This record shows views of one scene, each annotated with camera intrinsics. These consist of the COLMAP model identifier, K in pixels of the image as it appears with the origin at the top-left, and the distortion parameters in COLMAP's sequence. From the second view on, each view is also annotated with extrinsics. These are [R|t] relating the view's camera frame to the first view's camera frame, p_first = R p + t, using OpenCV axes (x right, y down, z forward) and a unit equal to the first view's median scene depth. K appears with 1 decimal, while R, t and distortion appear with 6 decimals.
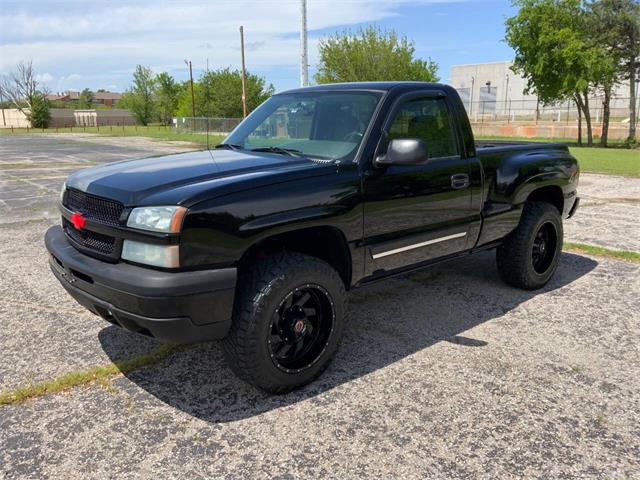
lens RADIAL K [[529.5, 0, 320.0], [0, 529.5, 240.0], [0, 0, 1]] dist [0.071506, -0.130325]
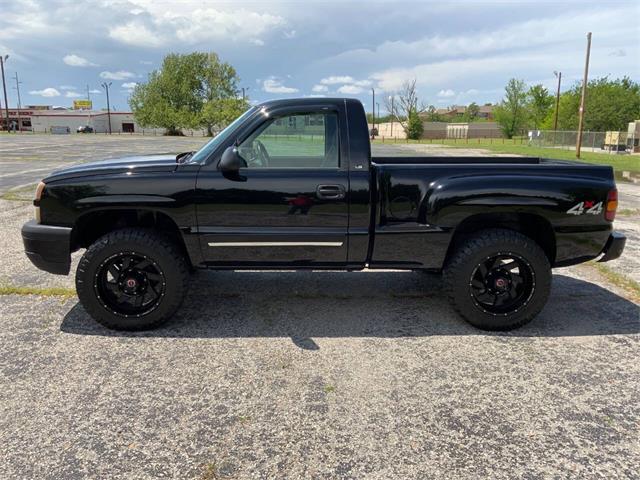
lens RADIAL K [[529.5, 0, 320.0], [0, 529.5, 240.0], [0, 0, 1]] dist [0.071506, -0.130325]
pose [[0.774109, 0.139611, -0.617466, 0.099890], [-0.153918, 0.987618, 0.030338, -0.005059], [0.614055, 0.071555, 0.786013, 0.020321]]
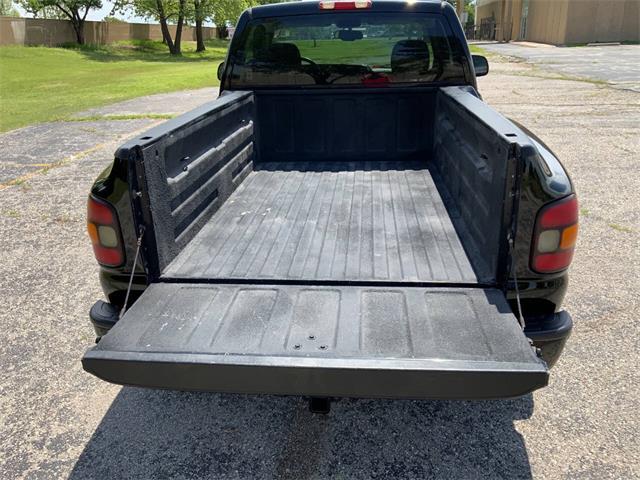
lens RADIAL K [[533.0, 0, 320.0], [0, 533.0, 240.0], [0, 0, 1]] dist [0.004821, -0.004298]
pose [[-0.733229, 0.257392, -0.629384, 0.093169], [-0.135281, 0.851870, 0.505981, -0.049667], [0.666389, 0.456144, -0.589795, 0.204623]]
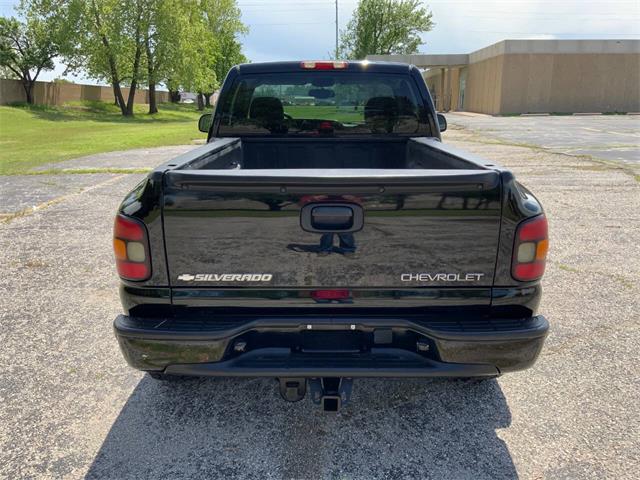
lens RADIAL K [[531.7, 0, 319.1], [0, 531.7, 237.4], [0, 0, 1]] dist [0.006065, -0.001586]
pose [[-0.670348, 0.179981, -0.719889, 0.102742], [-0.173809, 0.905068, 0.388126, -0.047731], [0.721404, 0.385303, -0.575428, 0.206075]]
